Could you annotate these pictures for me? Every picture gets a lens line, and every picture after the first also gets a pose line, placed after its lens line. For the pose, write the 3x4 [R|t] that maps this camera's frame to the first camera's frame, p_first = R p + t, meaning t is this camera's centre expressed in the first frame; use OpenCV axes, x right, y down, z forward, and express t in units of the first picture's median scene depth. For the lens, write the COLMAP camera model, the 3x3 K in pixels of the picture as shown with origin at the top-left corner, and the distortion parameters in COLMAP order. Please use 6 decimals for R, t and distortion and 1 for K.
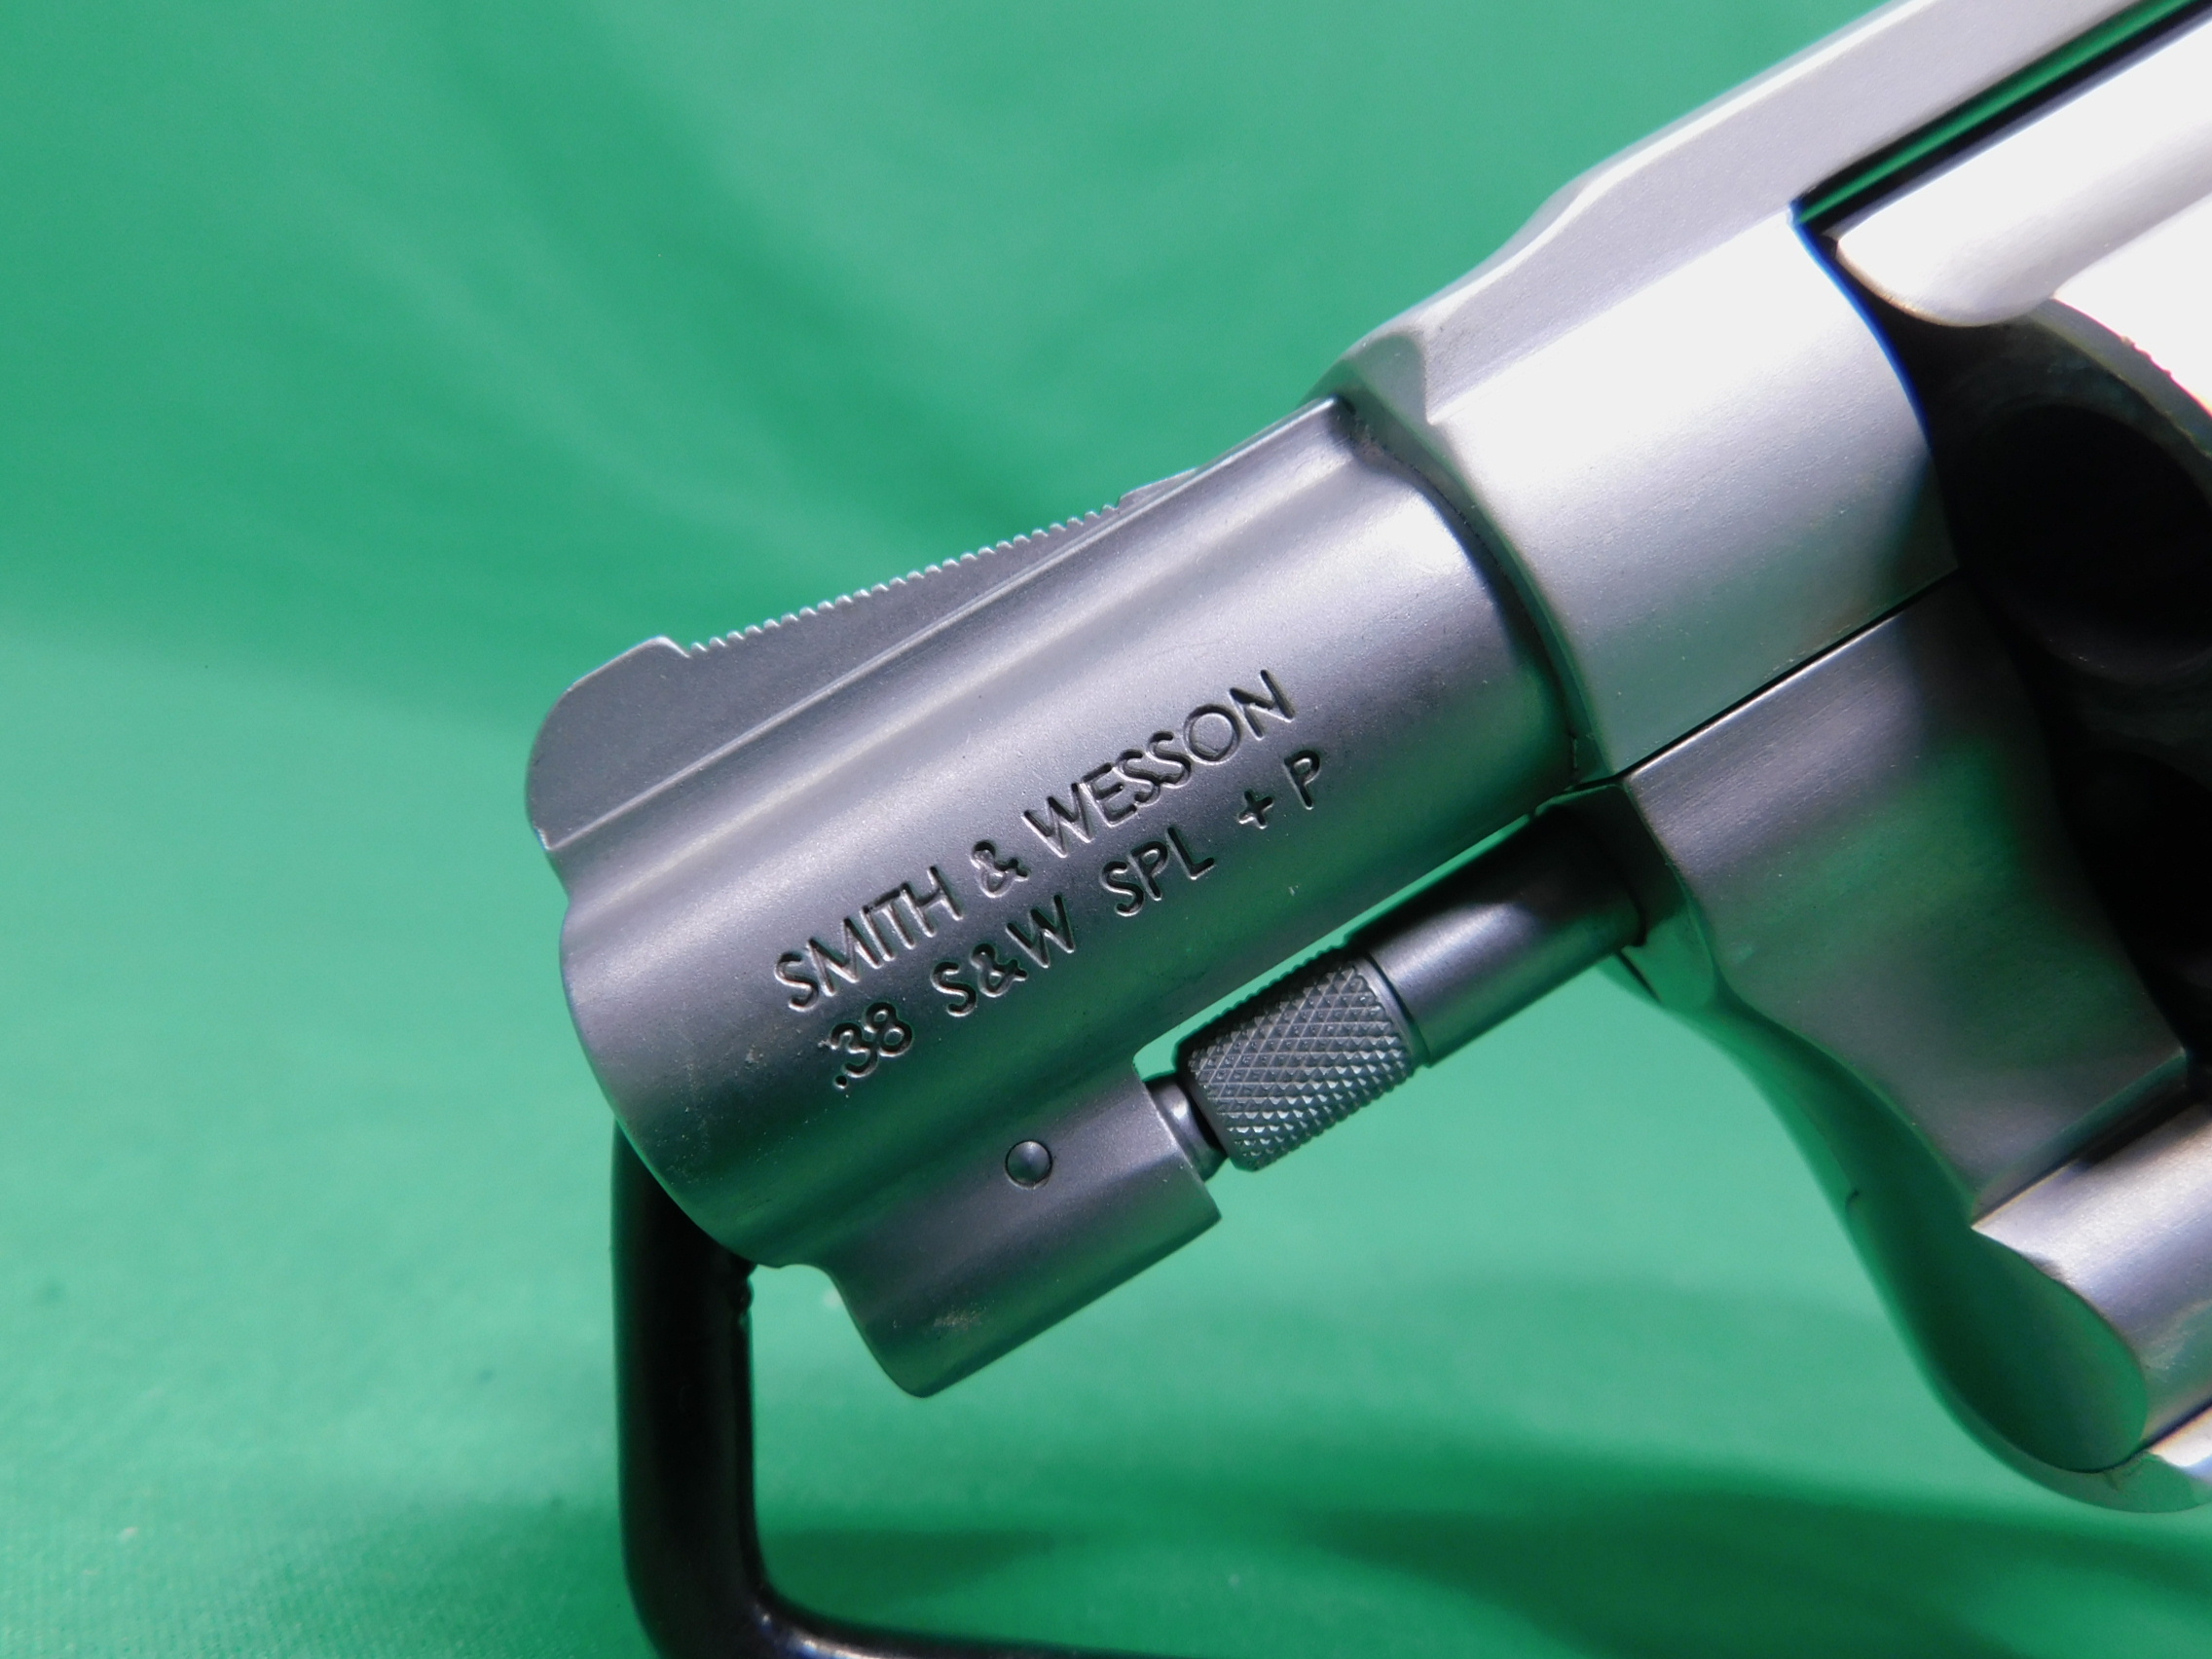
lens RADIAL K [[1460.8, 0, 1106.0], [0, 1460.8, 829.5], [0, 0, 1]] dist [-0.038158, 0.031367]
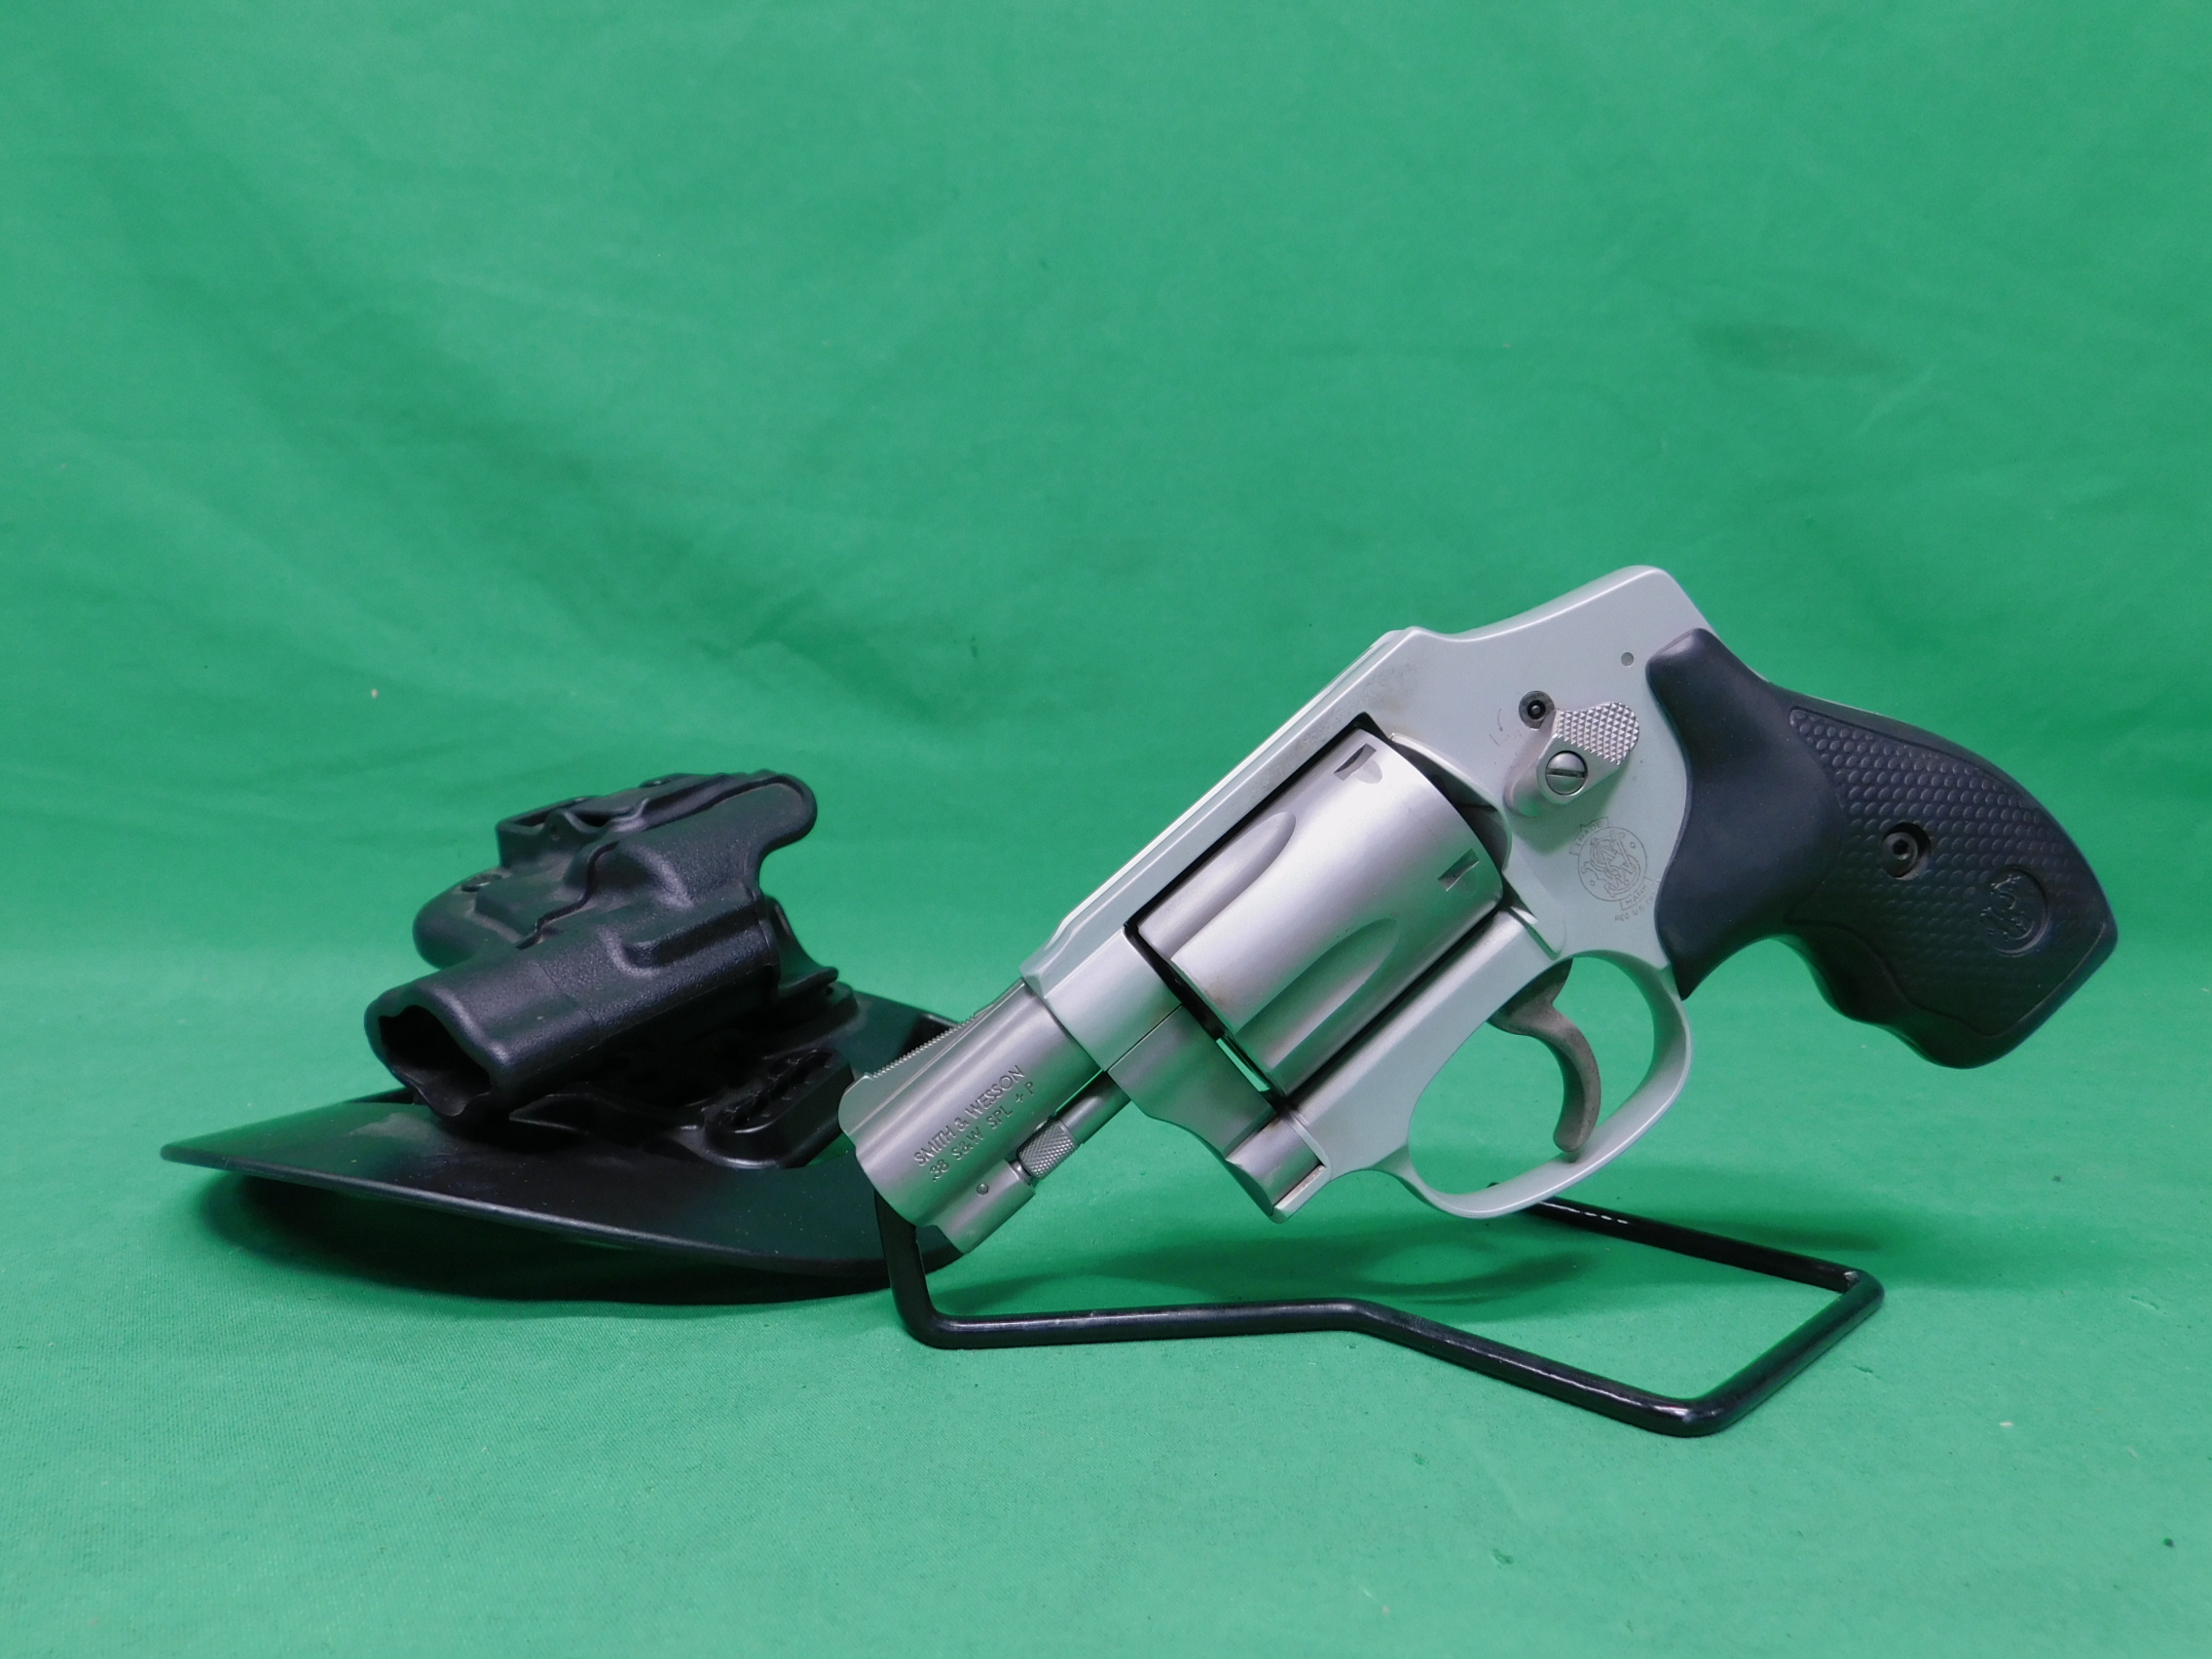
lens RADIAL K [[1460.8, 0, 1106.0], [0, 1460.8, 829.5], [0, 0, 1]] dist [-0.038158, 0.031367]
pose [[0.982521, -0.181557, 0.041111, 0.296641], [0.181151, 0.983364, 0.013431, -0.738357], [-0.042866, -0.005749, 0.999064, -3.015731]]
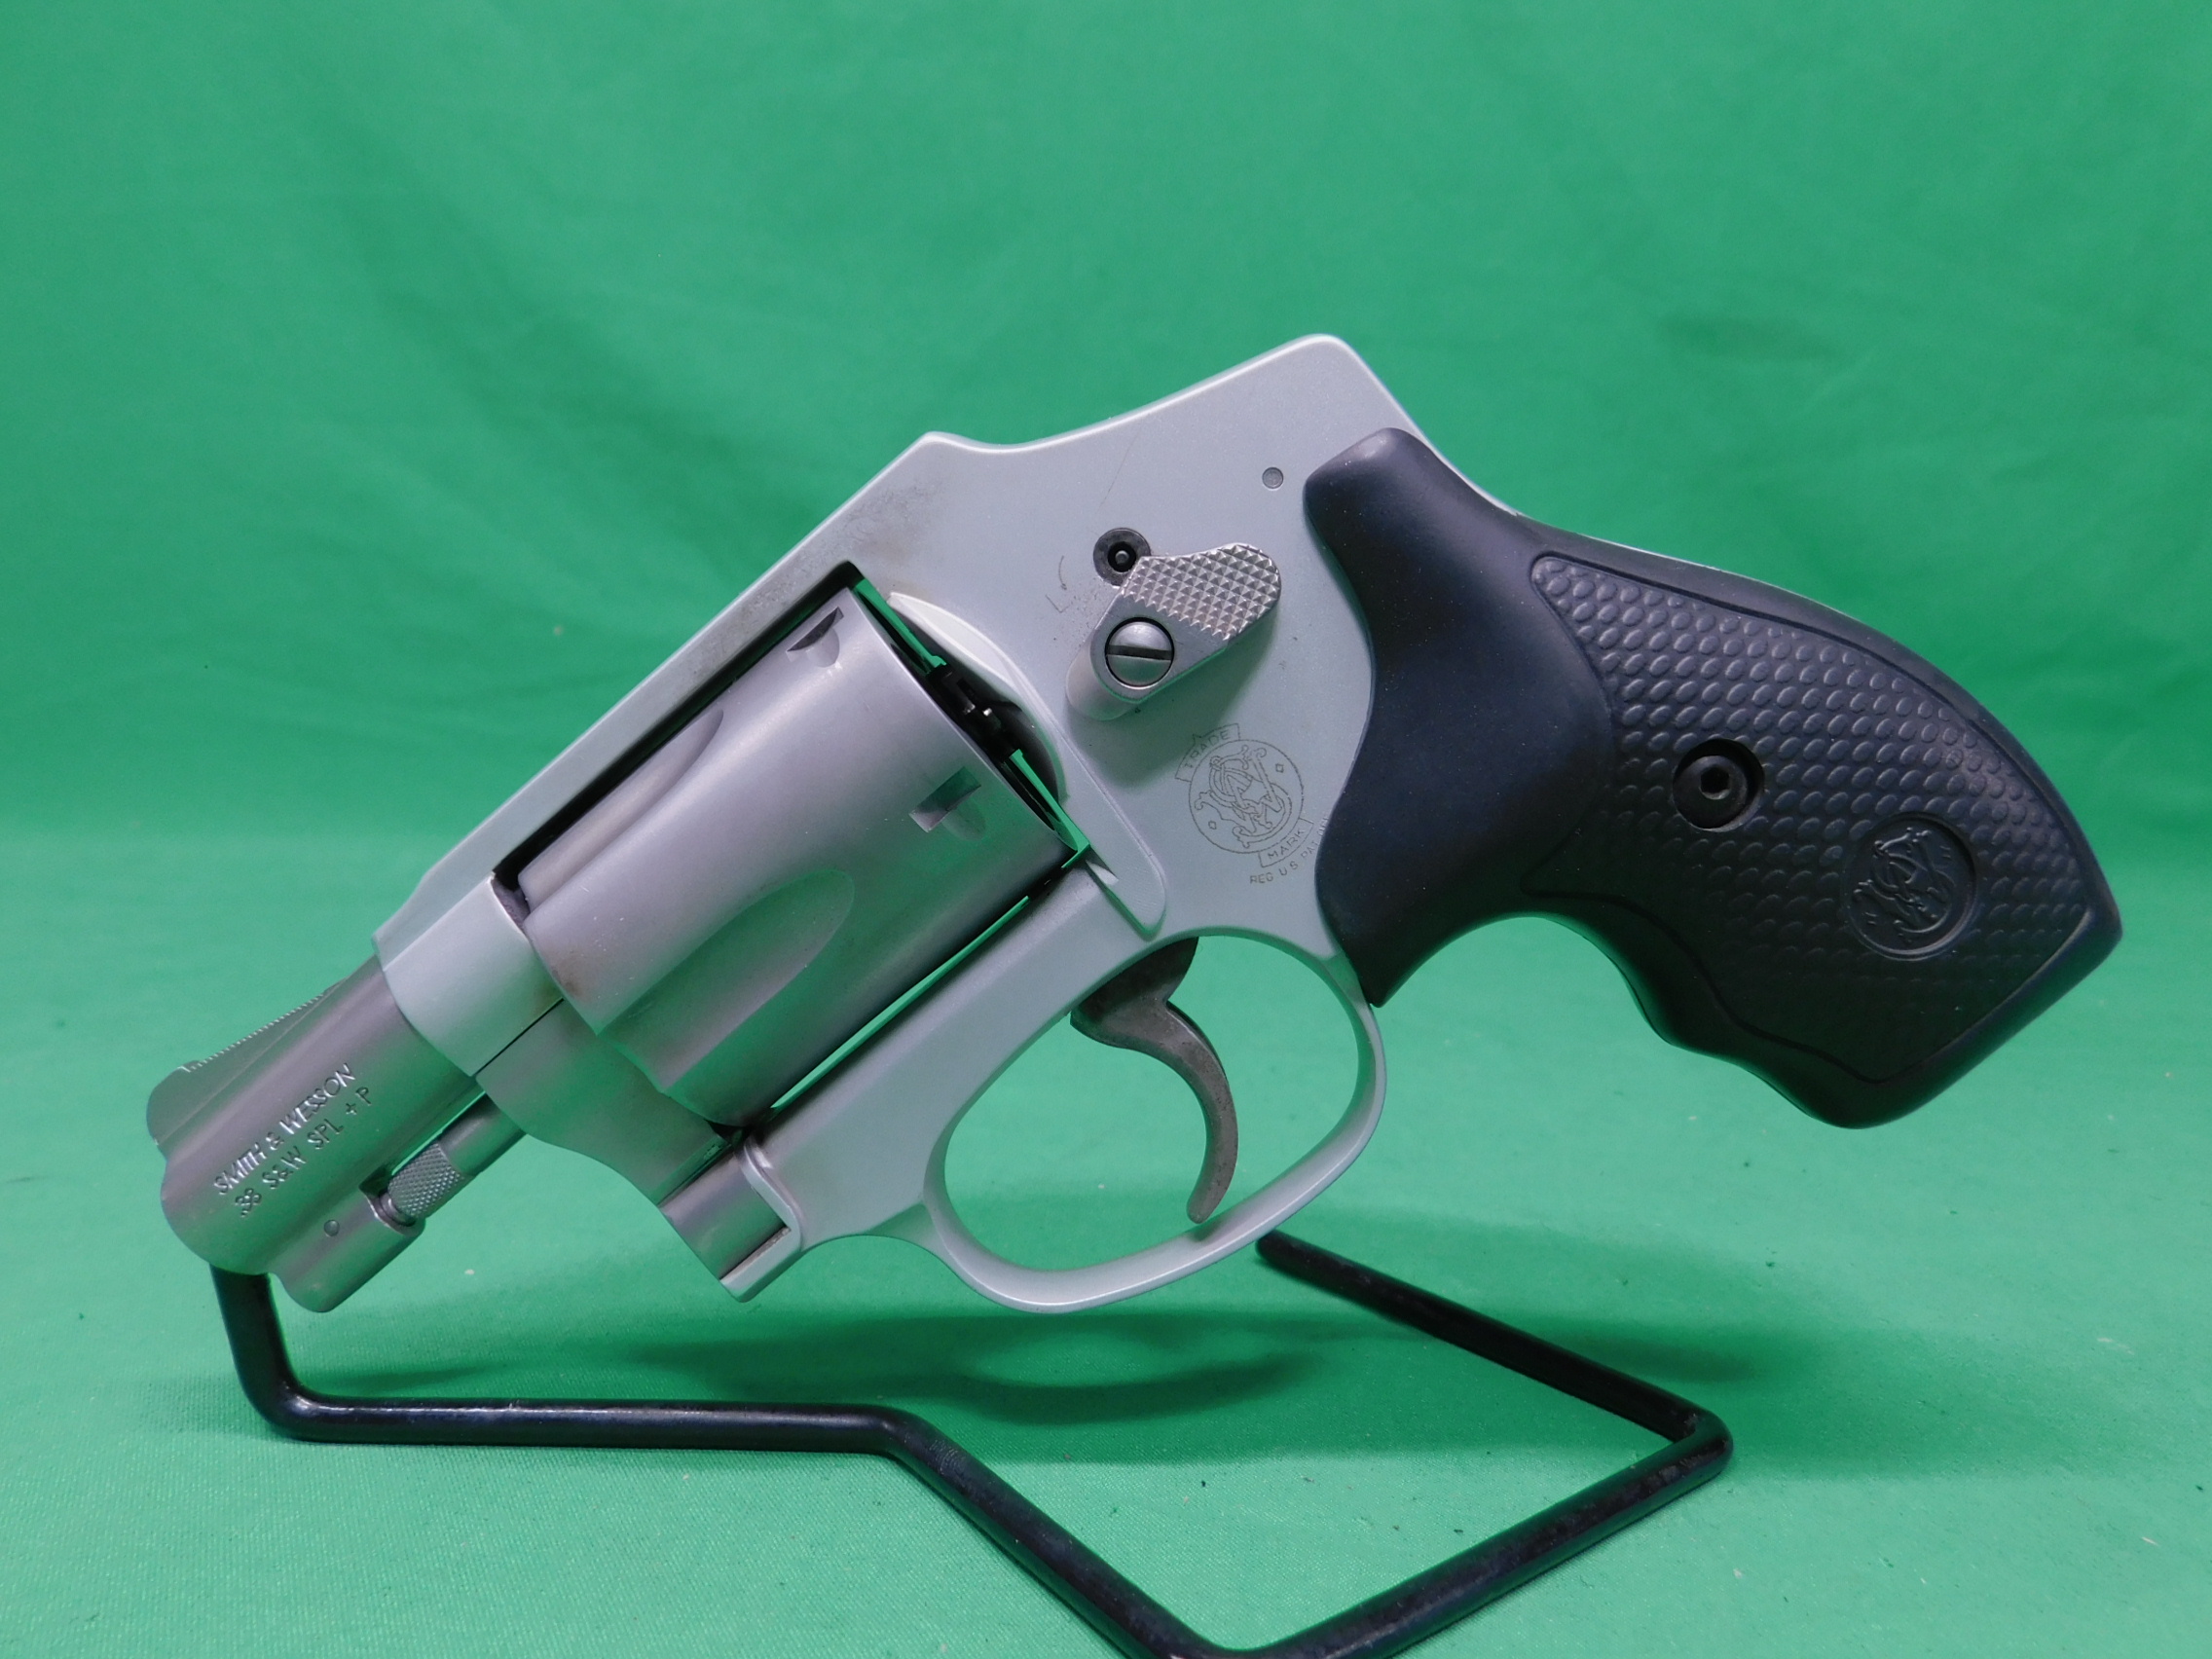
lens RADIAL K [[1460.8, 0, 1106.0], [0, 1460.8, 829.5], [0, 0, 1]] dist [-0.038158, 0.031367]
pose [[0.979312, -0.161740, -0.121607, 1.950483], [0.166678, 0.985507, 0.031532, -0.388798], [0.114744, -0.051149, 0.992077, -1.633654]]
